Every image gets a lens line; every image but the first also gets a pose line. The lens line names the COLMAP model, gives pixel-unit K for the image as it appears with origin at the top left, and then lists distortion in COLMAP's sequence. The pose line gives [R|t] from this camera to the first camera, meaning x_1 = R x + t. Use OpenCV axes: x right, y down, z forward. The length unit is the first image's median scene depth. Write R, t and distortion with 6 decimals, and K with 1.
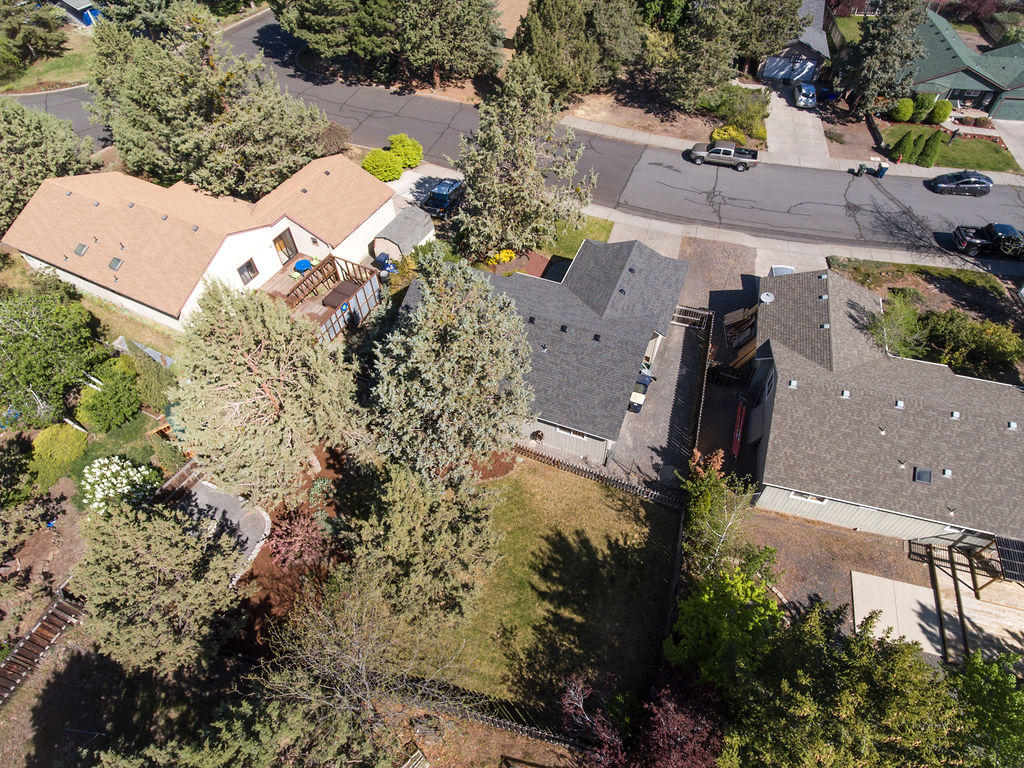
lens RADIAL K [[597.8, 0, 525.8], [0, 597.8, 387.8], [0, 0, 1]] dist [-0.005610, 0.002200]
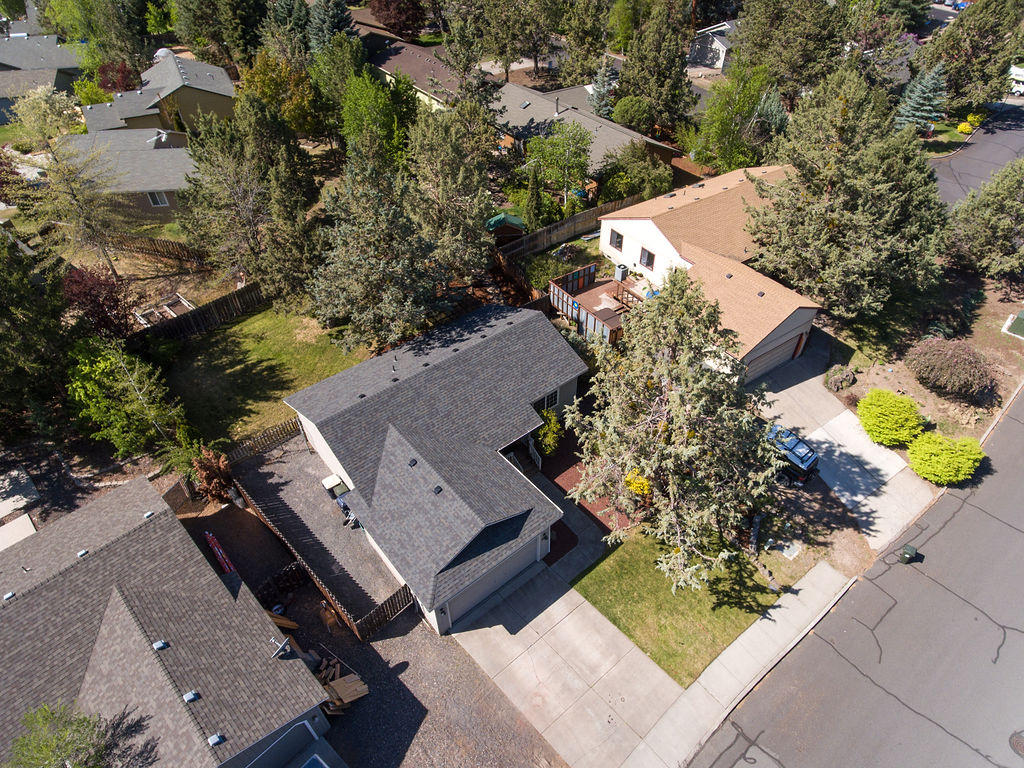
lens RADIAL K [[597.8, 0, 525.8], [0, 597.8, 387.8], [0, 0, 1]] dist [-0.005610, 0.002200]
pose [[-0.471575, 0.604560, -0.641969, 0.392065], [-0.681532, 0.212100, 0.700377, -0.608397], [0.559582, 0.767803, 0.312005, 0.566152]]
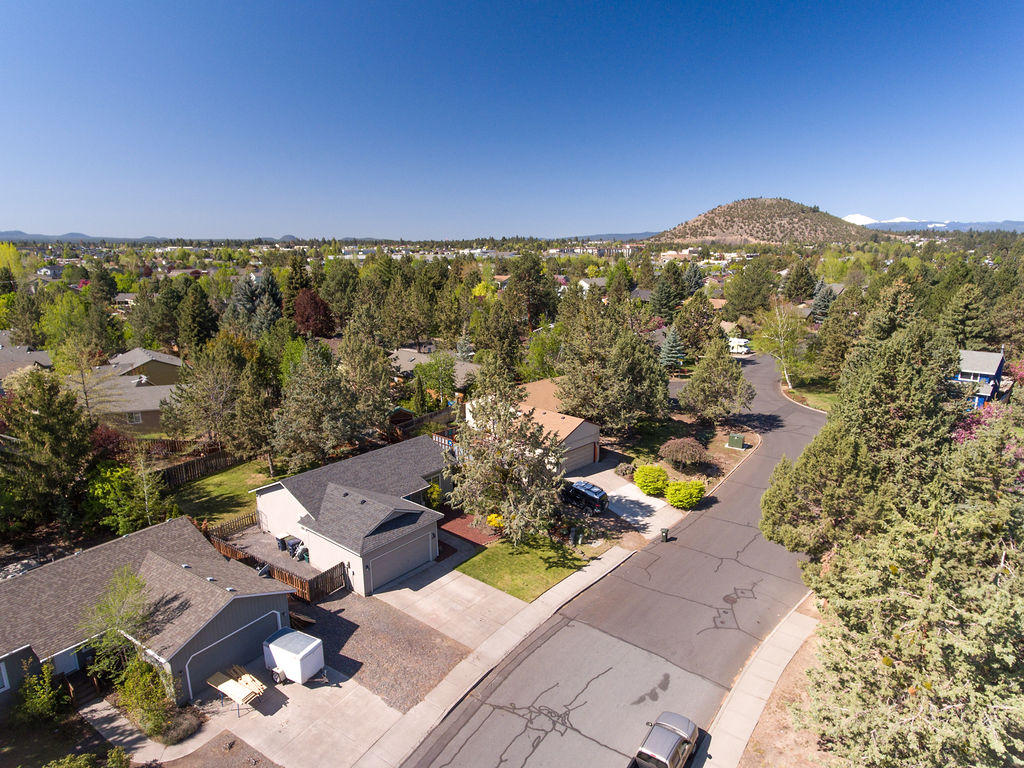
lens RADIAL K [[597.8, 0, 525.8], [0, 597.8, 387.8], [0, 0, 1]] dist [-0.005610, 0.002200]
pose [[-0.294522, 0.231843, -0.927095, 0.832508], [-0.736862, 0.562643, 0.374791, -0.743424], [0.608516, 0.793525, 0.005126, 0.771816]]
